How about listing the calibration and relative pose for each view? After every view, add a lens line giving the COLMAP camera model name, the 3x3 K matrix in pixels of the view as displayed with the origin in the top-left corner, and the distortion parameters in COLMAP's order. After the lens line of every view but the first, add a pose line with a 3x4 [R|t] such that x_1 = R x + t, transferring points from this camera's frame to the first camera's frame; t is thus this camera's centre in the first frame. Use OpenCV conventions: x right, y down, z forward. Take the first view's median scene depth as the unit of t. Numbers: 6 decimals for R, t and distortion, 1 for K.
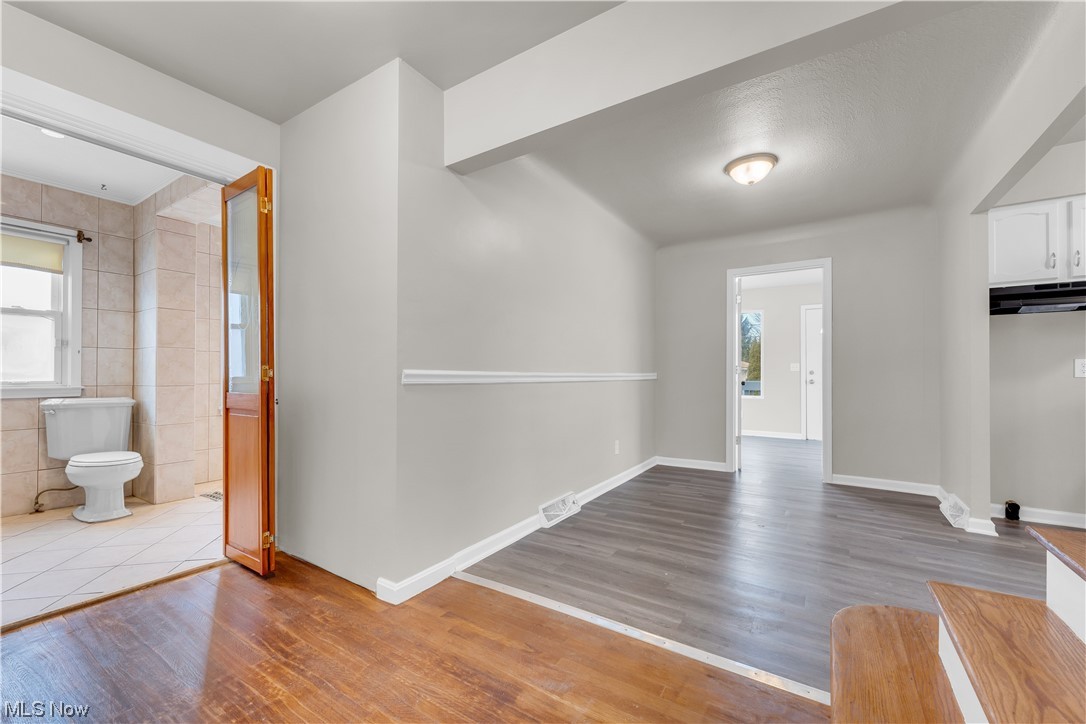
lens RADIAL K [[436.7, 0, 543.0], [0, 436.7, 367.6], [0, 0, 1]] dist [0.000122, -0.000032]
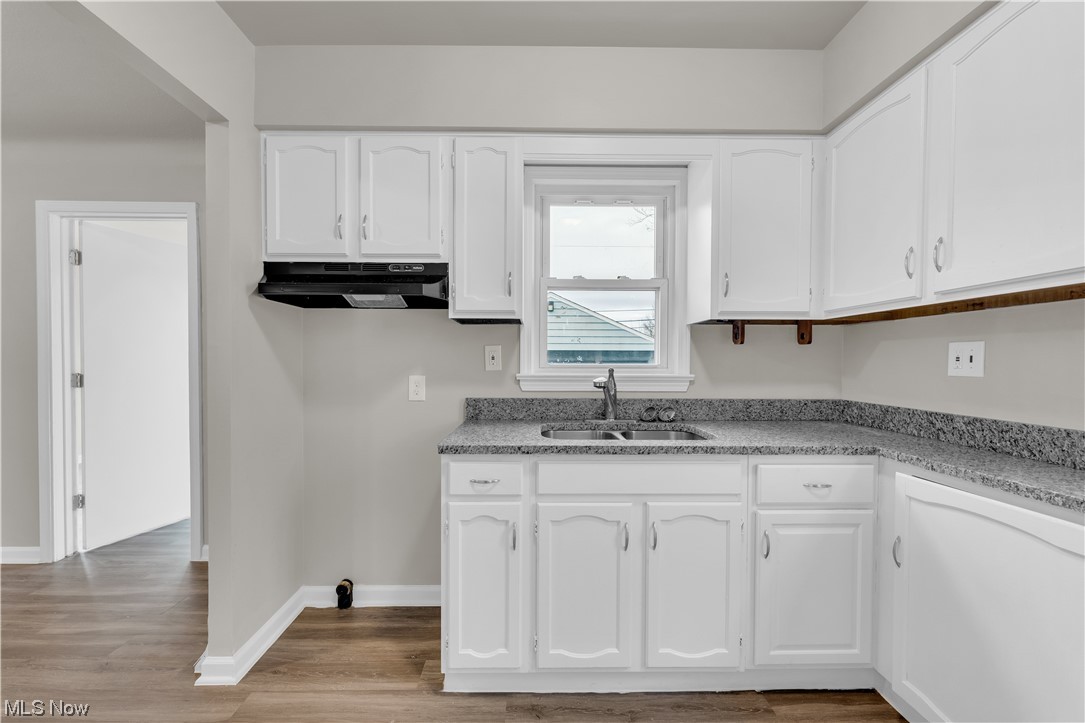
lens RADIAL K [[436.3, 0, 542.0], [0, 436.3, 361.6], [0, 0, 1]] dist [0.000122, -0.000032]
pose [[0.831161, -0.006965, 0.555989, 1.041685], [-0.008444, 0.999648, 0.025146, -0.063298], [-0.555968, -0.025595, 0.830809, 0.290053]]
